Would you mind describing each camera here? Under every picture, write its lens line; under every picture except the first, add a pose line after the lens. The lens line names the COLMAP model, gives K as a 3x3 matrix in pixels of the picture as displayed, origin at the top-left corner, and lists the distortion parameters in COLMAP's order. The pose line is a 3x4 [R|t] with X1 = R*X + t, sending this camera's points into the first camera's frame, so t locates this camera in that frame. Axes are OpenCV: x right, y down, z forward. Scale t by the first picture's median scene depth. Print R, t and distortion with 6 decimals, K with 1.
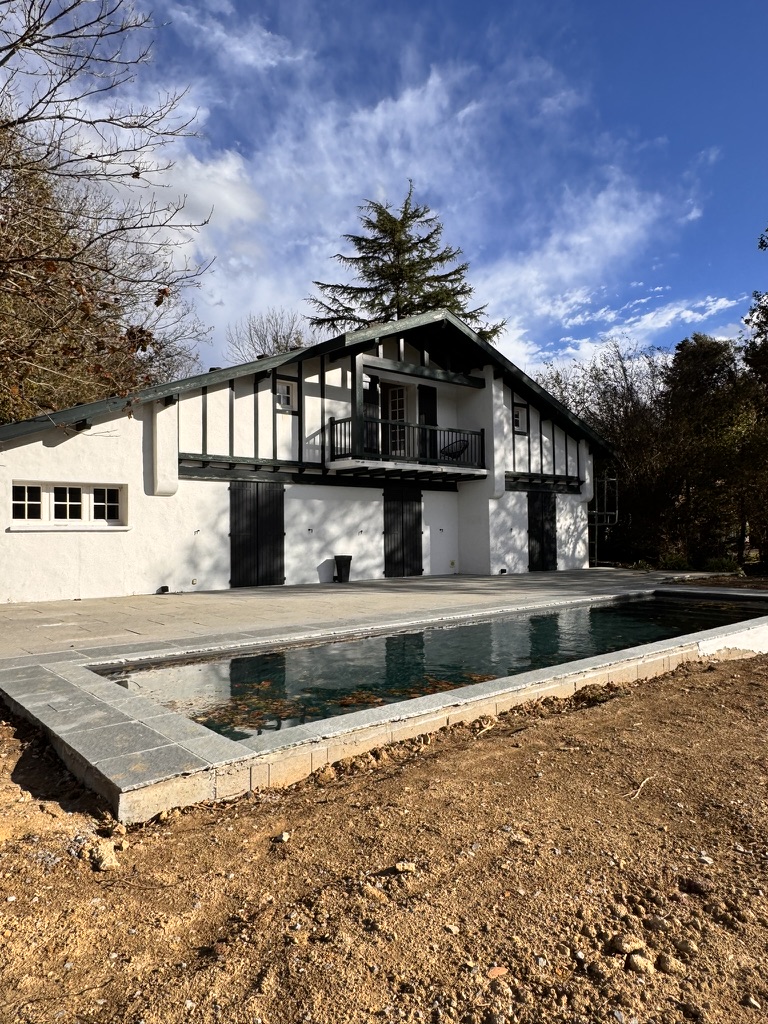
lens RADIAL K [[672.3, 0, 387.3], [0, 672.3, 506.5], [0, 0, 1]] dist [-0.003753, 0.000385]
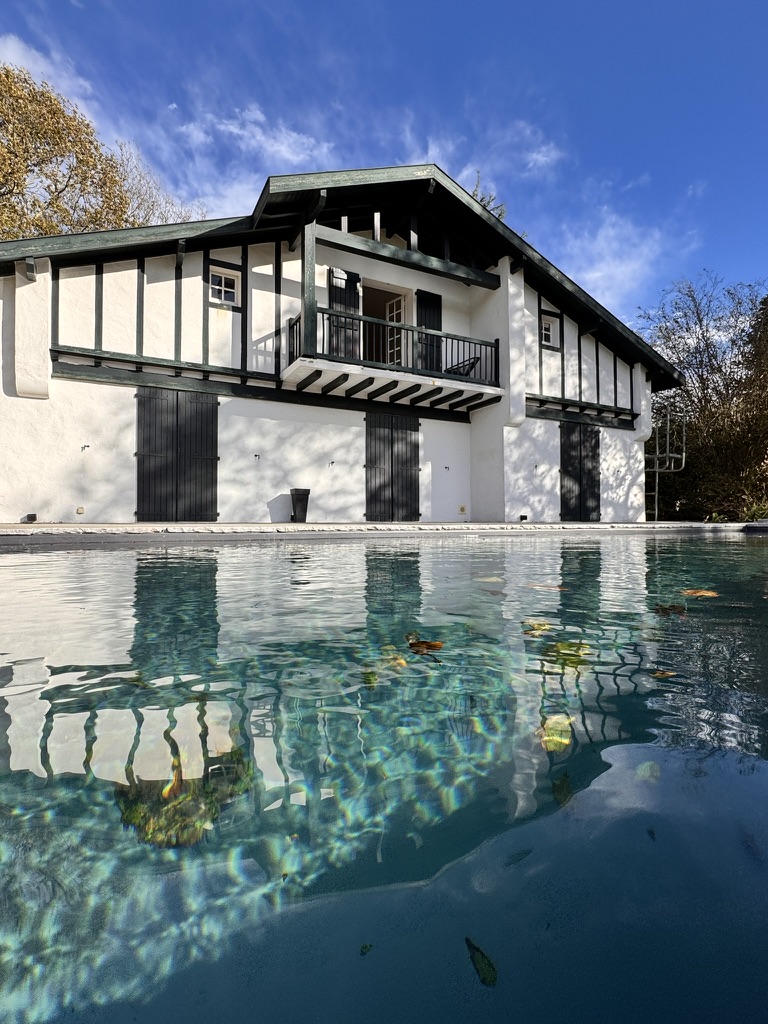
lens RADIAL K [[506.1, 0, 390.6], [0, 506.1, 513.9], [0, 0, 1]] dist [0.000674, -0.000187]
pose [[0.978292, -0.005082, -0.207169, 0.152926], [0.009119, 0.999787, 0.018537, 0.088287], [0.207031, -0.020023, 0.978130, 0.409022]]
